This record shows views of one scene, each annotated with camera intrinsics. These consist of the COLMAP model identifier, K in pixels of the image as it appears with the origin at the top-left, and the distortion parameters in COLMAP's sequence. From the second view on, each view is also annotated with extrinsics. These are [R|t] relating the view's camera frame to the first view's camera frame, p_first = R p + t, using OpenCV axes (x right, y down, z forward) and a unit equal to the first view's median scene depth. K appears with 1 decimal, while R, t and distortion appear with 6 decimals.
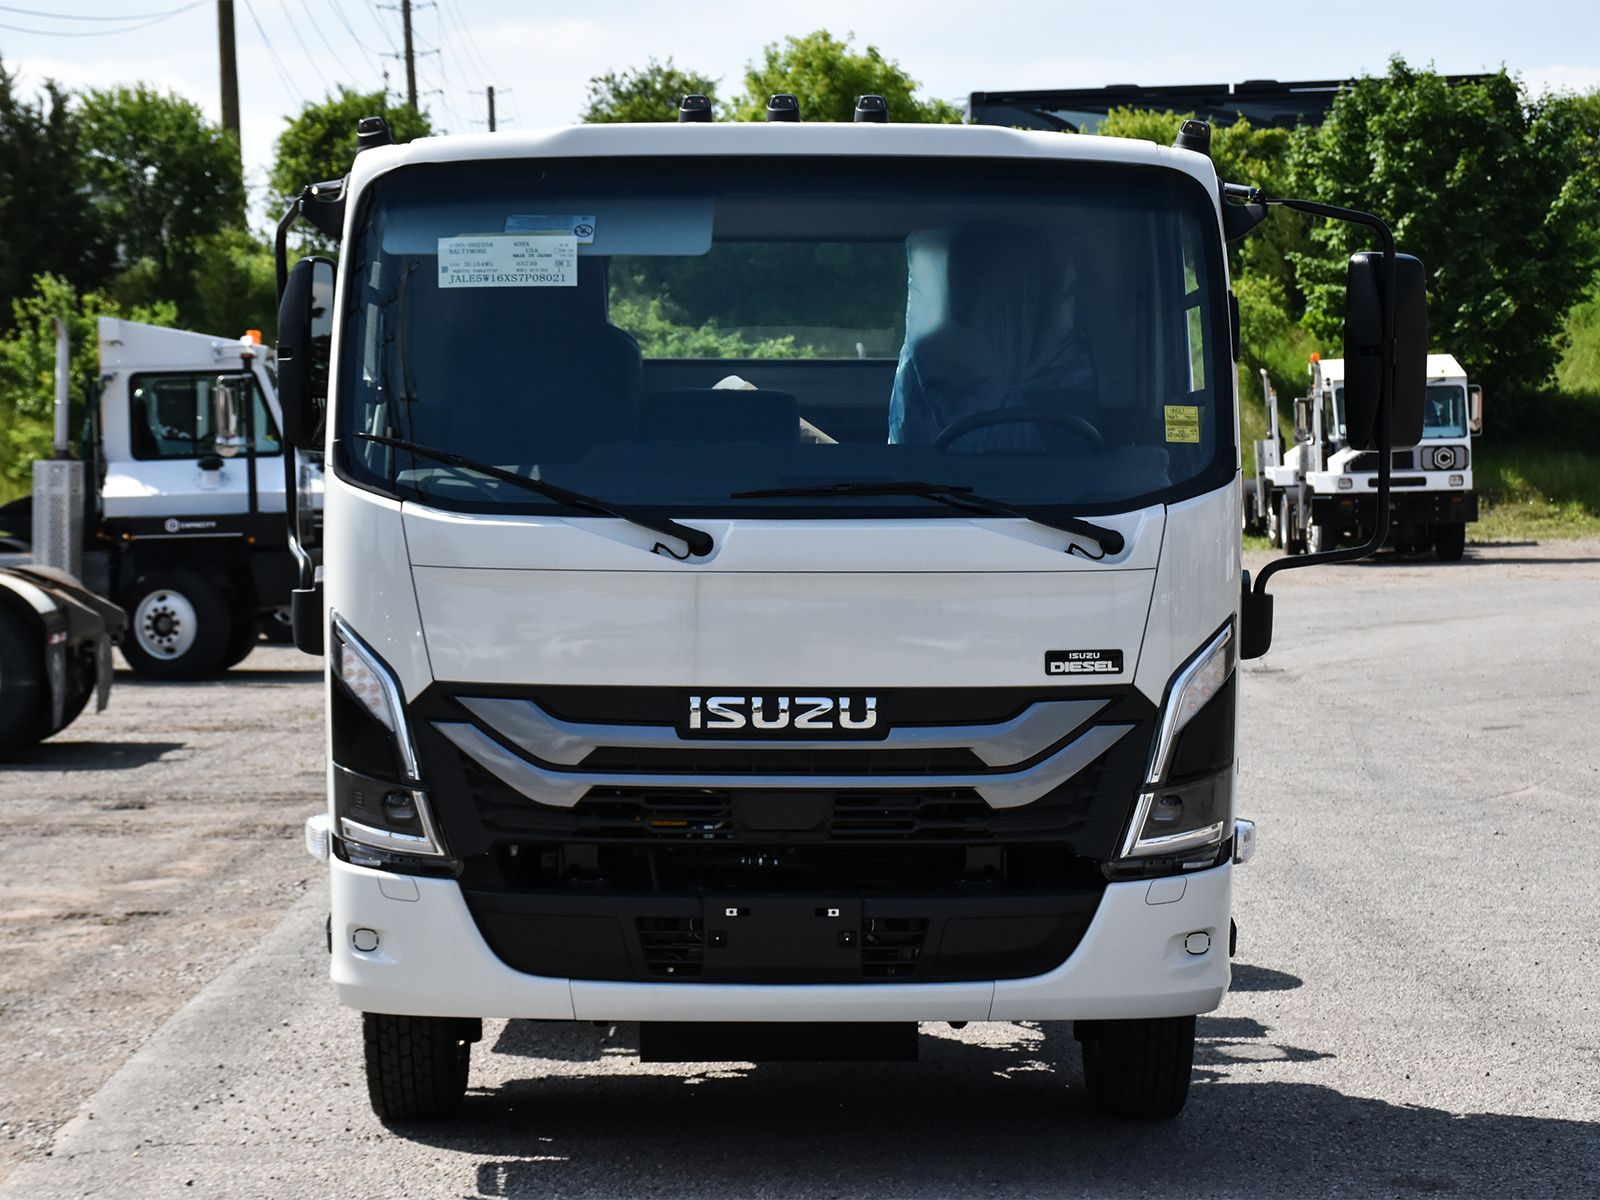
lens RADIAL K [[3362.9, 0, 800.0], [0, 3362.9, 600.0], [0, 0, 1]] dist [0.004905, 0.074902]
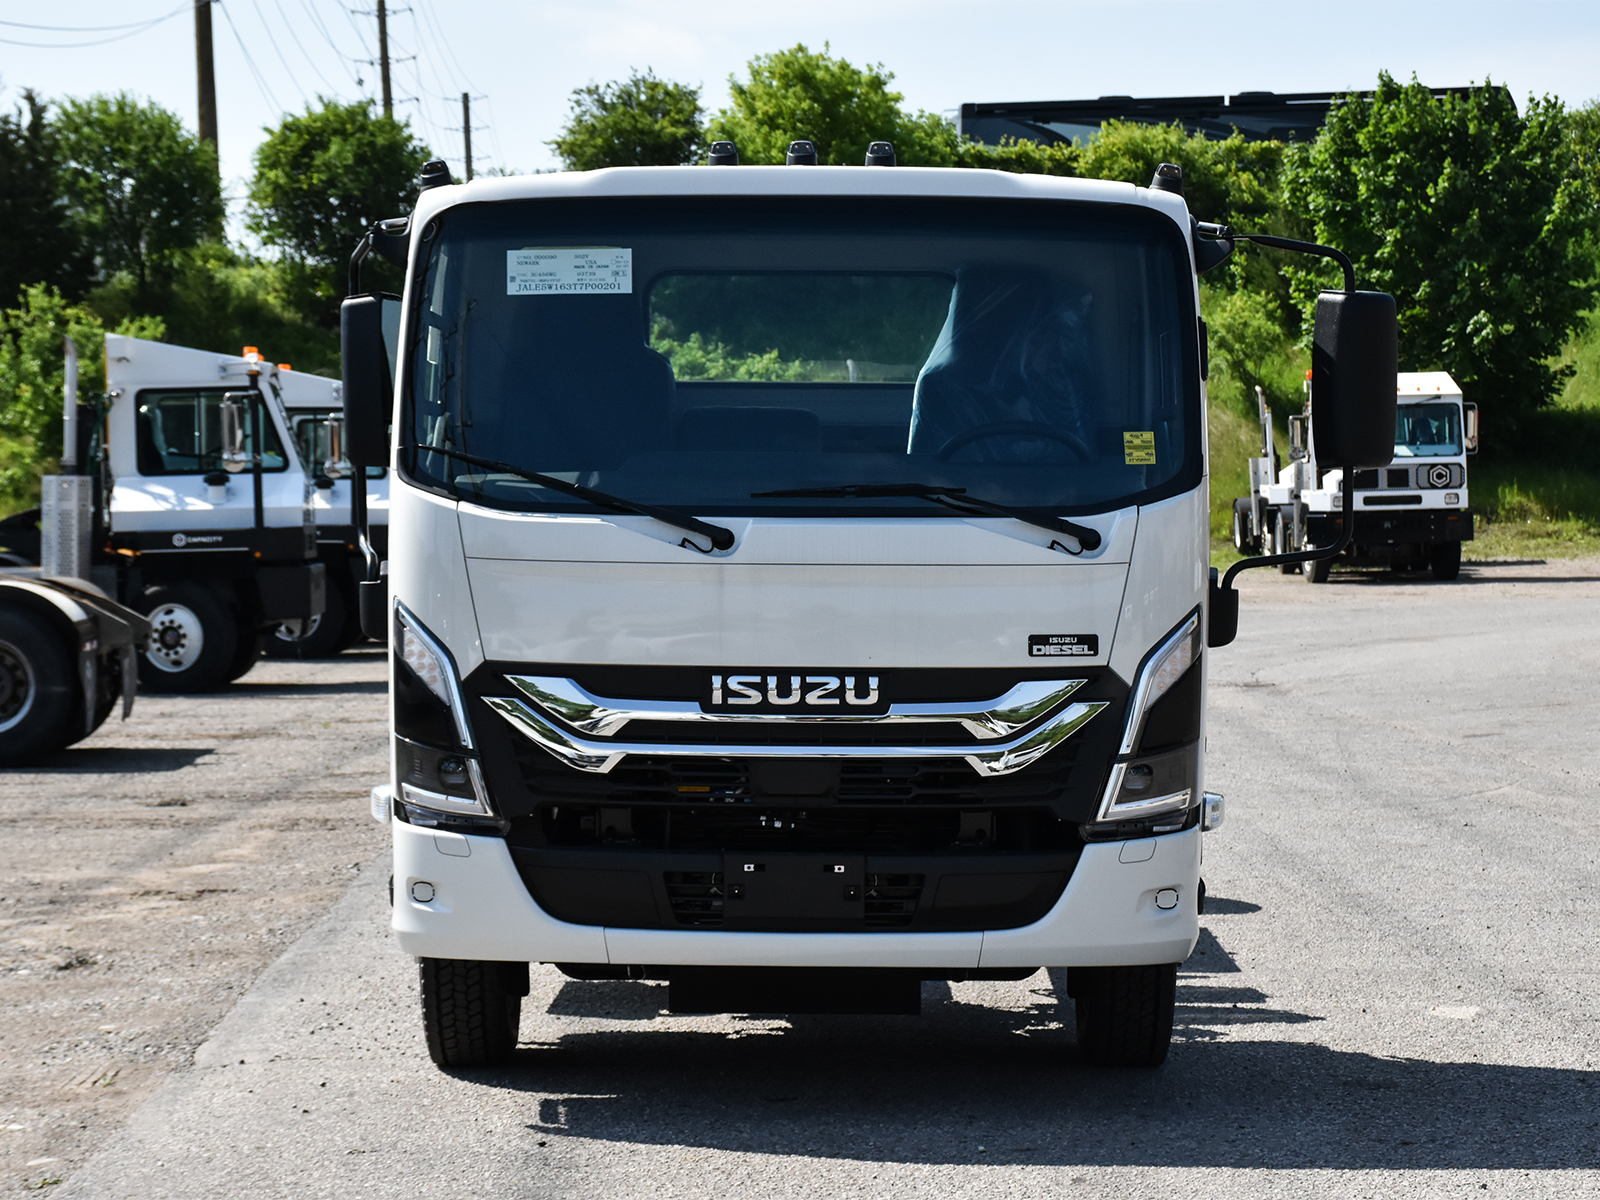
lens RADIAL K [[3769.3, 0, 800.0], [0, 3769.3, 600.0], [0, 0, 1]] dist [0.012025, 0.334891]
pose [[0.999928, 0.000989, 0.011984, -0.010724], [-0.000867, 0.999947, -0.010217, 0.006022], [-0.011993, 0.010206, 0.999876, -0.112632]]
